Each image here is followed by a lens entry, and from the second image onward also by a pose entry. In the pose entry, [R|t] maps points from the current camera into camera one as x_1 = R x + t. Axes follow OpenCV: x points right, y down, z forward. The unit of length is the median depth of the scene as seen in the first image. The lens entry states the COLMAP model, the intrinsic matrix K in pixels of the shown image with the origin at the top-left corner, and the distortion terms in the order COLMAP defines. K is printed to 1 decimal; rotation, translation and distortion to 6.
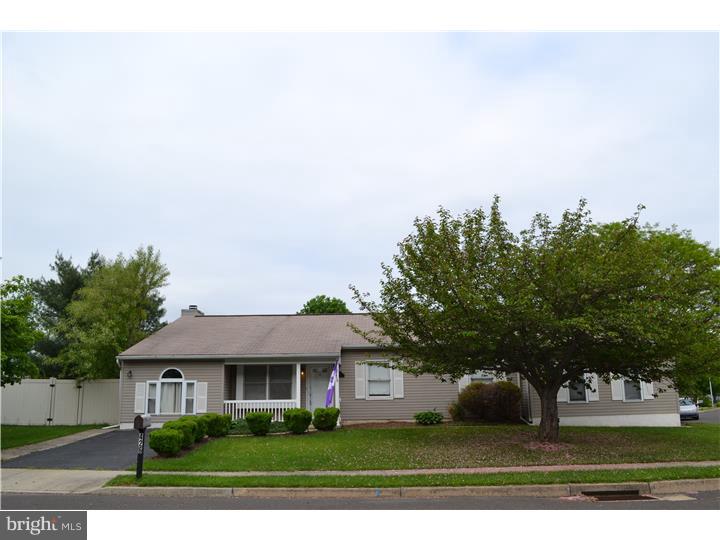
lens RADIAL K [[545.4, 0, 361.8], [0, 545.4, 267.0], [0, 0, 1]] dist [-0.029511, -0.002755]
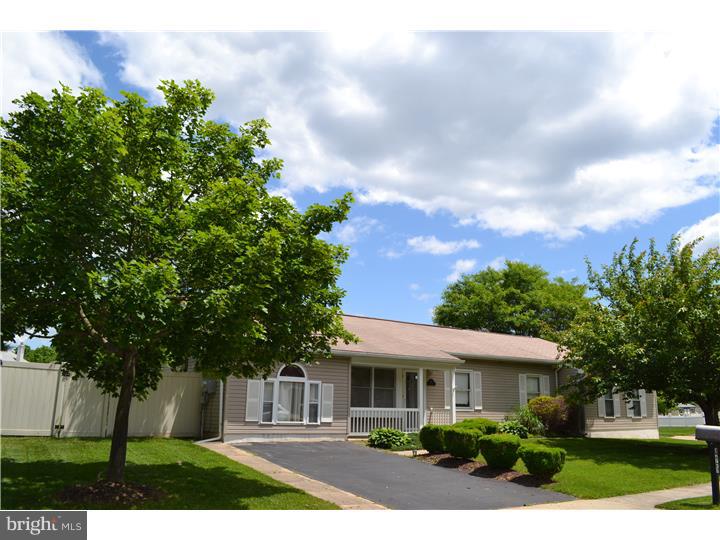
lens RADIAL K [[545.4, 0, 361.8], [0, 545.4, 267.0], [0, 0, 1]] dist [-0.029511, -0.002755]
pose [[0.824416, 0.169435, 0.540028, -0.713567], [-0.160090, 0.984983, -0.064643, 0.086141], [-0.542872, -0.033160, 0.839161, 0.304167]]
